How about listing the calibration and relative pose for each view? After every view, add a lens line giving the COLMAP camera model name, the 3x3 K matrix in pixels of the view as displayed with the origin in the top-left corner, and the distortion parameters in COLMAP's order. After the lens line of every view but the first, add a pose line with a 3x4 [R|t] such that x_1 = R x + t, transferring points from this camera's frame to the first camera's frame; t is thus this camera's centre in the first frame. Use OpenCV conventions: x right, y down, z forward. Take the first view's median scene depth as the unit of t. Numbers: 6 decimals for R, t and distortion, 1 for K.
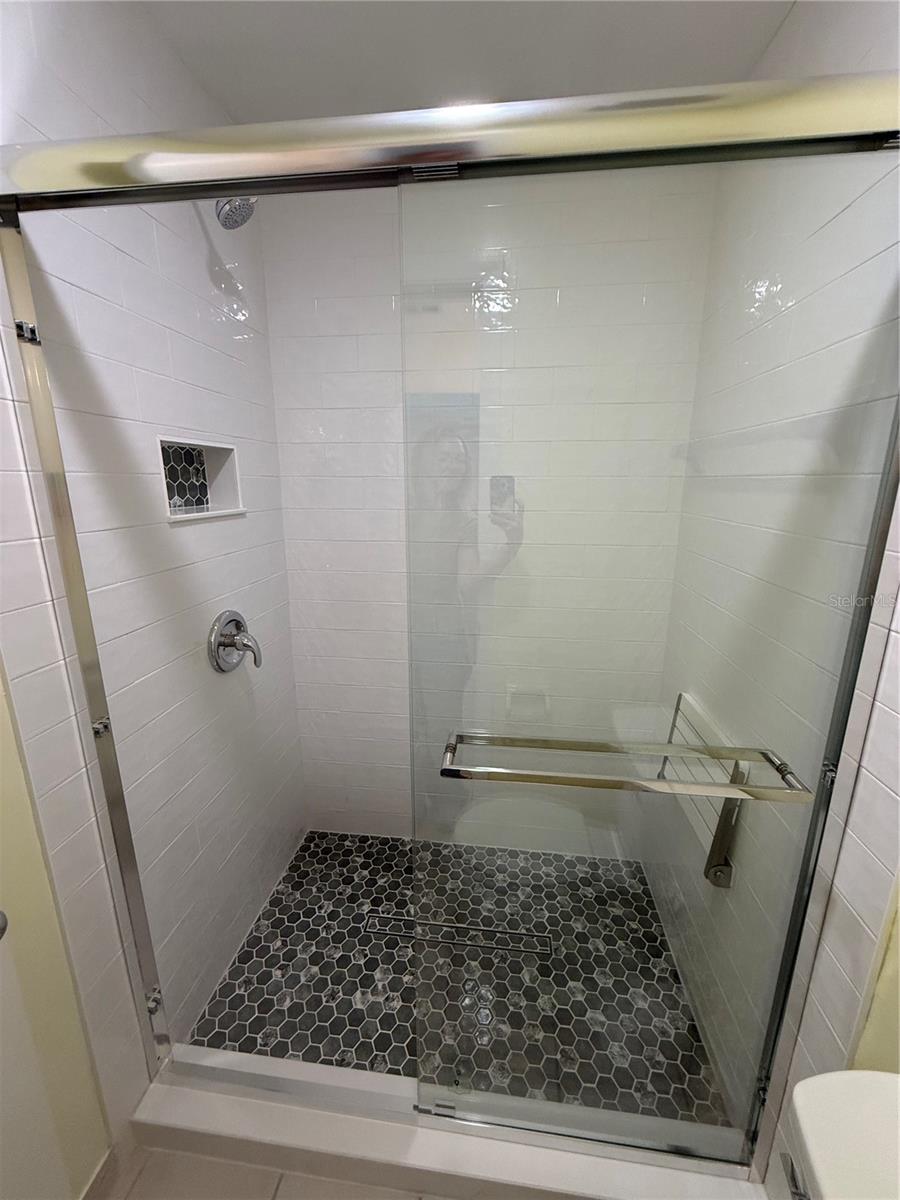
lens RADIAL K [[476.3, 0, 451.1], [0, 476.3, 597.0], [0, 0, 1]] dist [-0.003599, 0.000466]
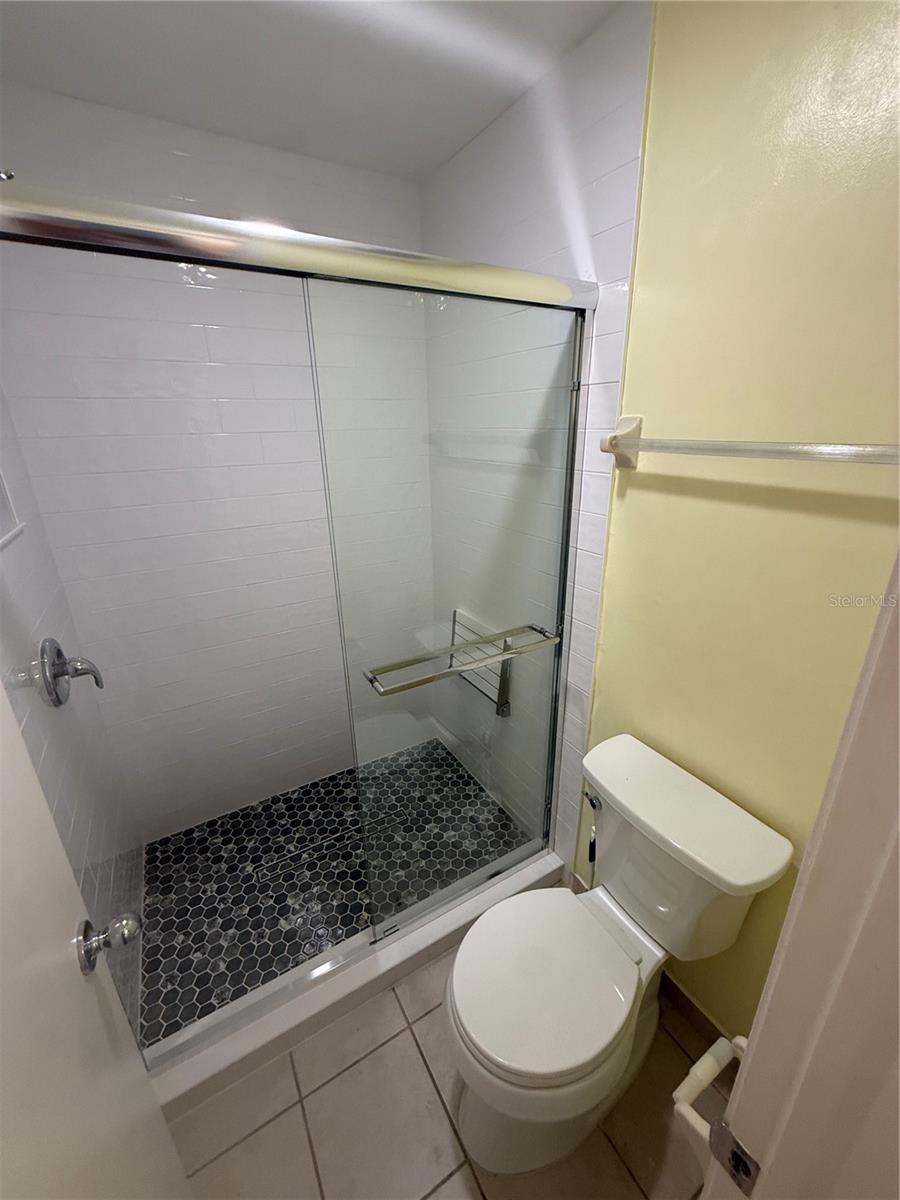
lens RADIAL K [[476.3, 0, 453.1], [0, 476.3, 598.7], [0, 0, 1]] dist [-0.003599, 0.000466]
pose [[0.794841, -0.224444, 0.563785, -0.327657], [0.160633, 0.973763, 0.161192, -0.063779], [-0.585171, -0.037560, 0.810039, -0.165585]]
